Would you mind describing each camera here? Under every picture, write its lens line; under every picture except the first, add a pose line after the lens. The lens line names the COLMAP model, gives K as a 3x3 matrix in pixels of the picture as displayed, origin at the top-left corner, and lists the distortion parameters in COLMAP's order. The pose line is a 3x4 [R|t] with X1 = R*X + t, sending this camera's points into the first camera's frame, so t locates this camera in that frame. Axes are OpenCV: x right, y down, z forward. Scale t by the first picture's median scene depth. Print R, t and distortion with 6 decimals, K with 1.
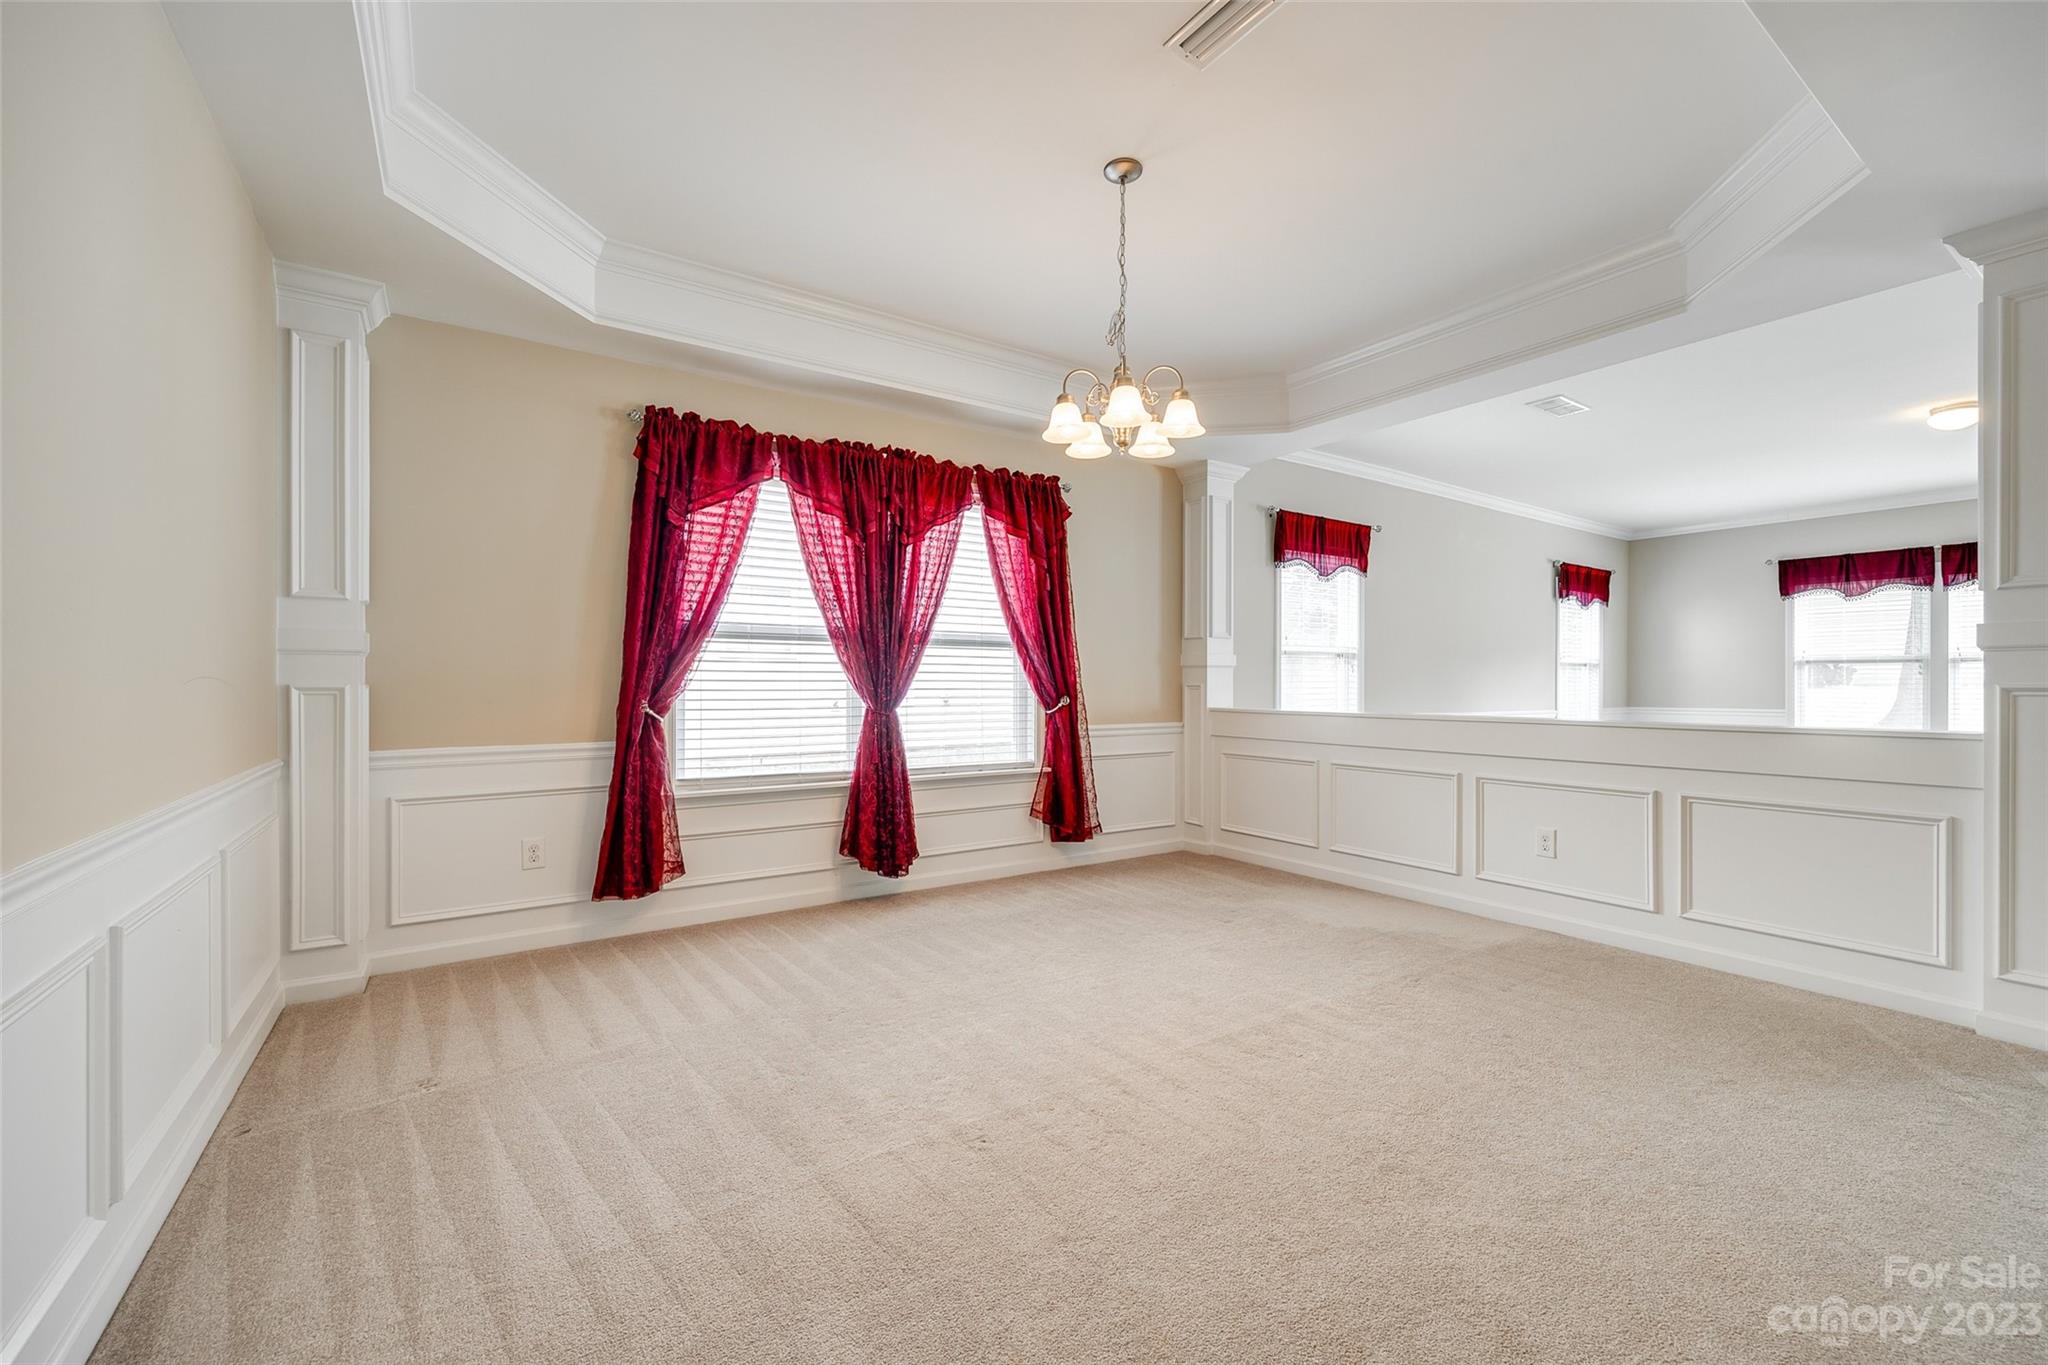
lens RADIAL K [[834.6, 0, 1036.5], [0, 834.6, 687.8], [0, 0, 1]] dist [0.001877, 0.000288]
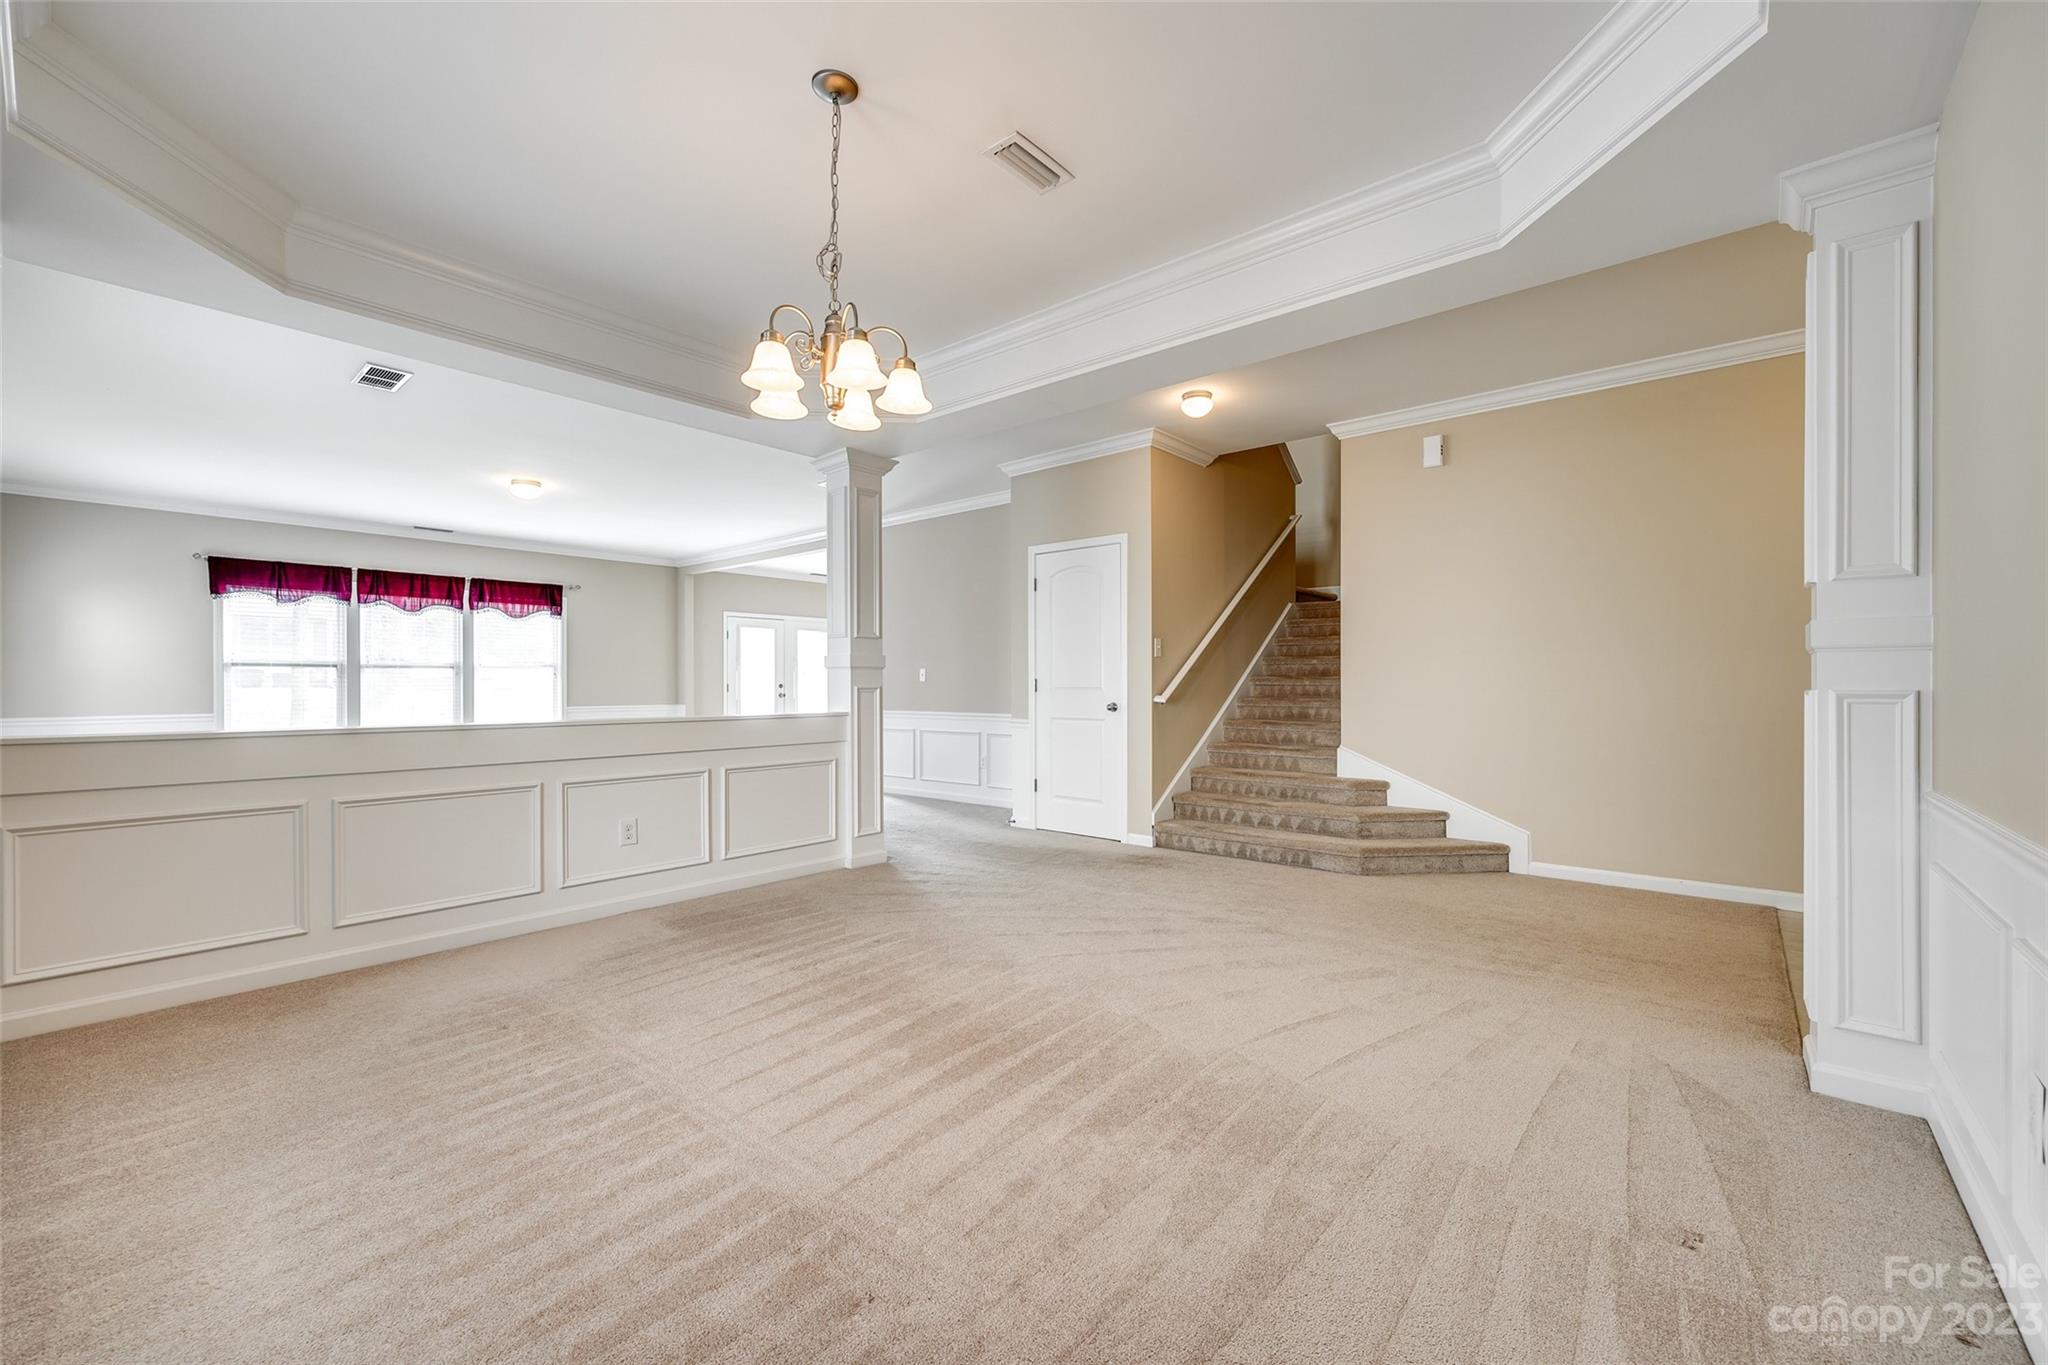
lens RADIAL K [[834.6, 0, 1036.5], [0, 834.6, 687.8], [0, 0, 1]] dist [0.001877, 0.000288]
pose [[-0.274792, -0.004487, 0.961493, -0.303258], [0.007030, 0.999953, 0.006676, -0.003686], [-0.961478, 0.008594, -0.274747, 0.403611]]
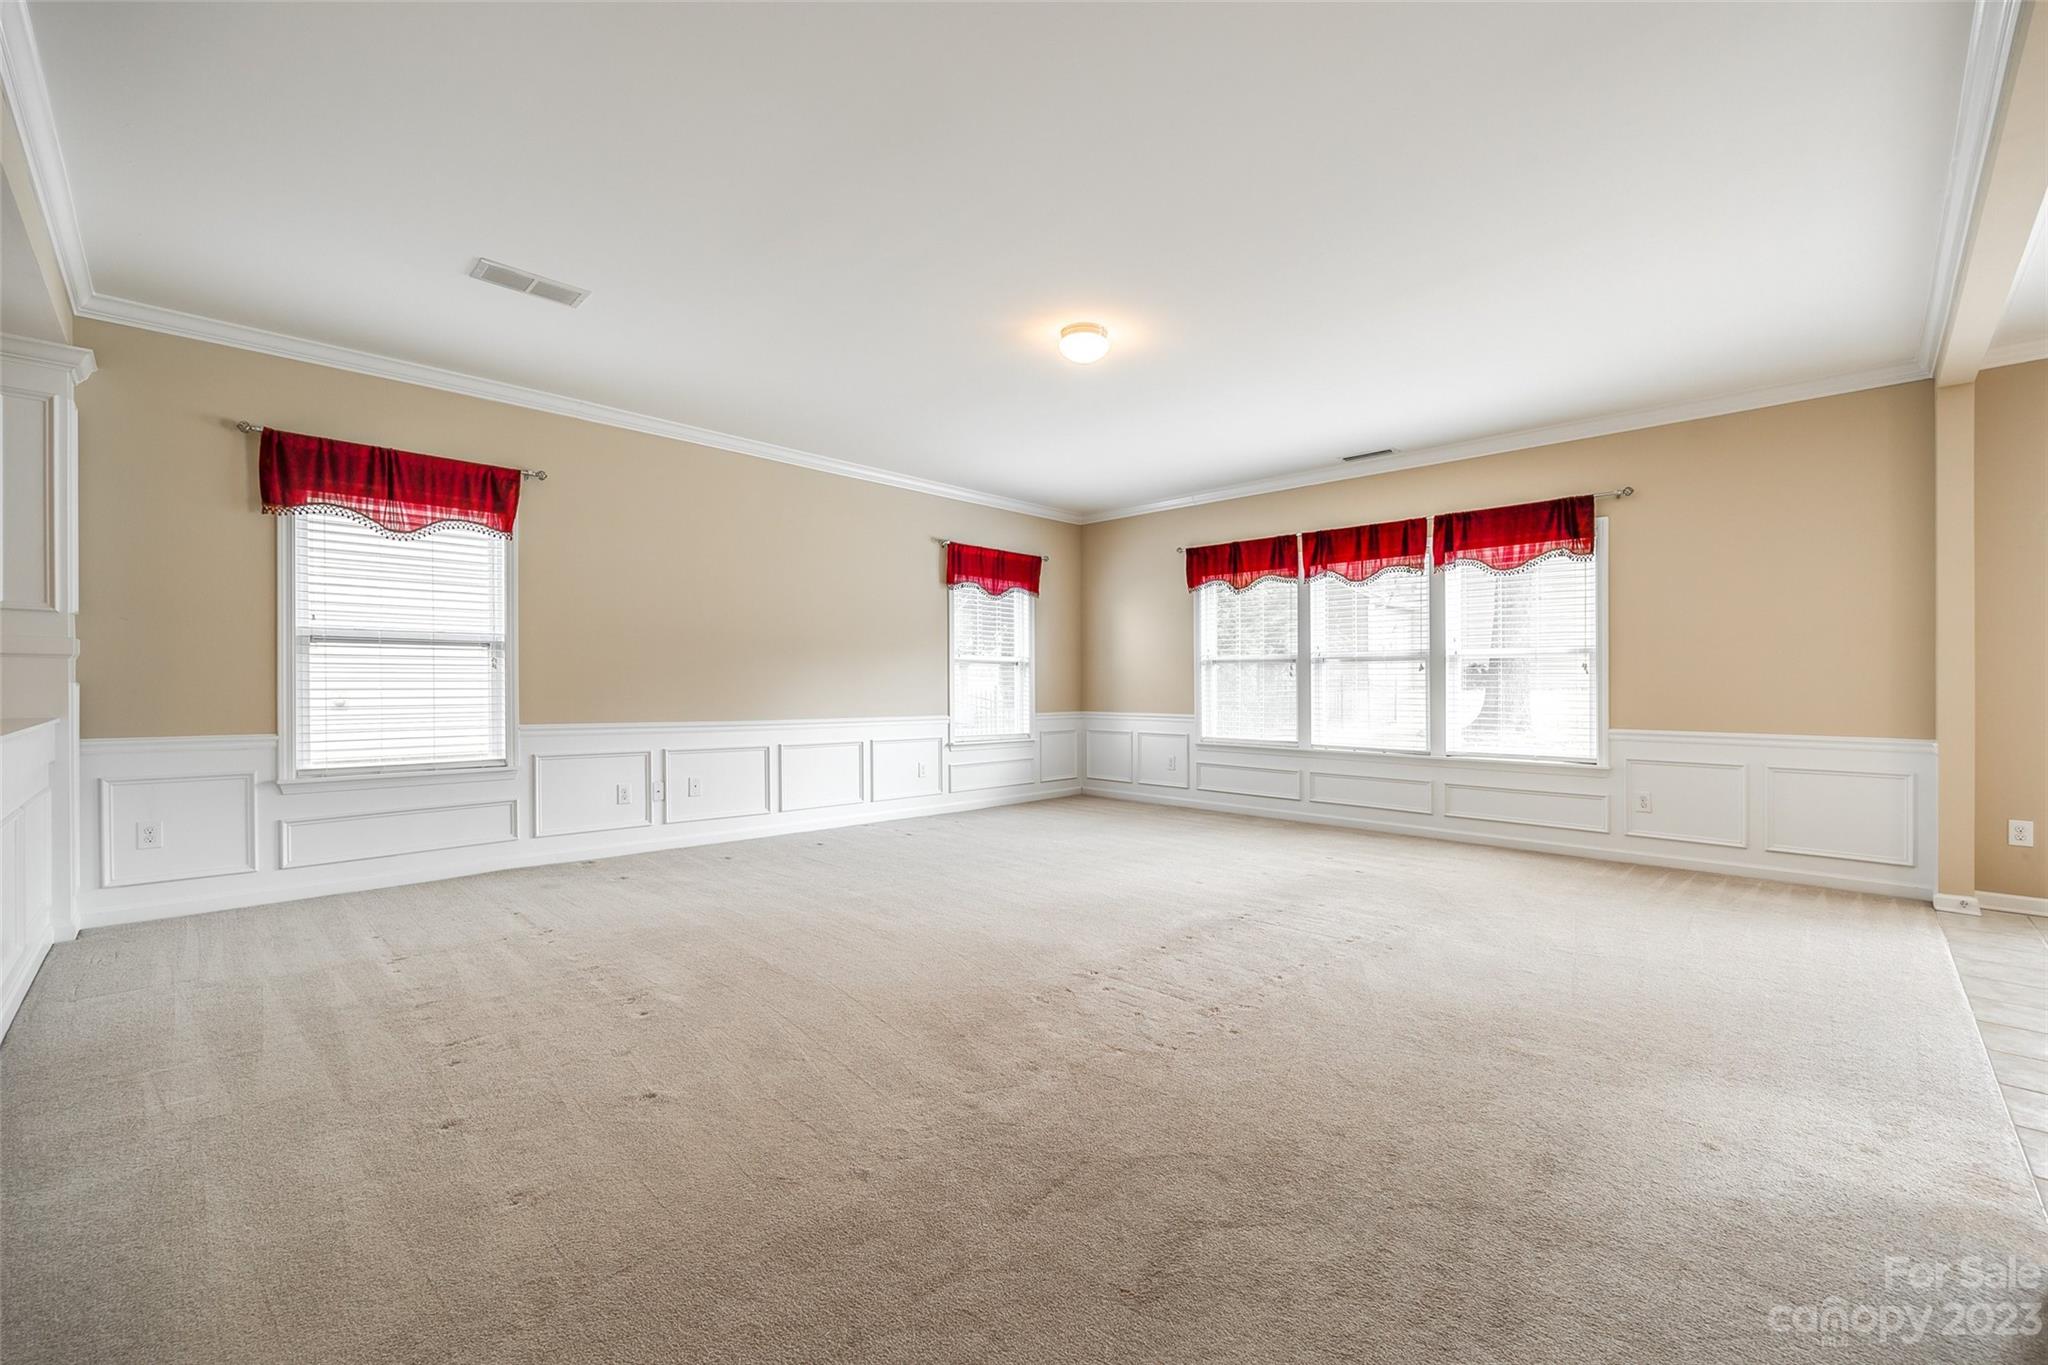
lens RADIAL K [[834.6, 0, 1036.5], [0, 834.6, 687.8], [0, 0, 1]] dist [0.001877, 0.000288]
pose [[0.983817, 0.005507, 0.179091, 0.635949], [-0.005503, 0.999985, -0.000519, -0.003155], [-0.179091, -0.000475, 0.983832, 0.171330]]
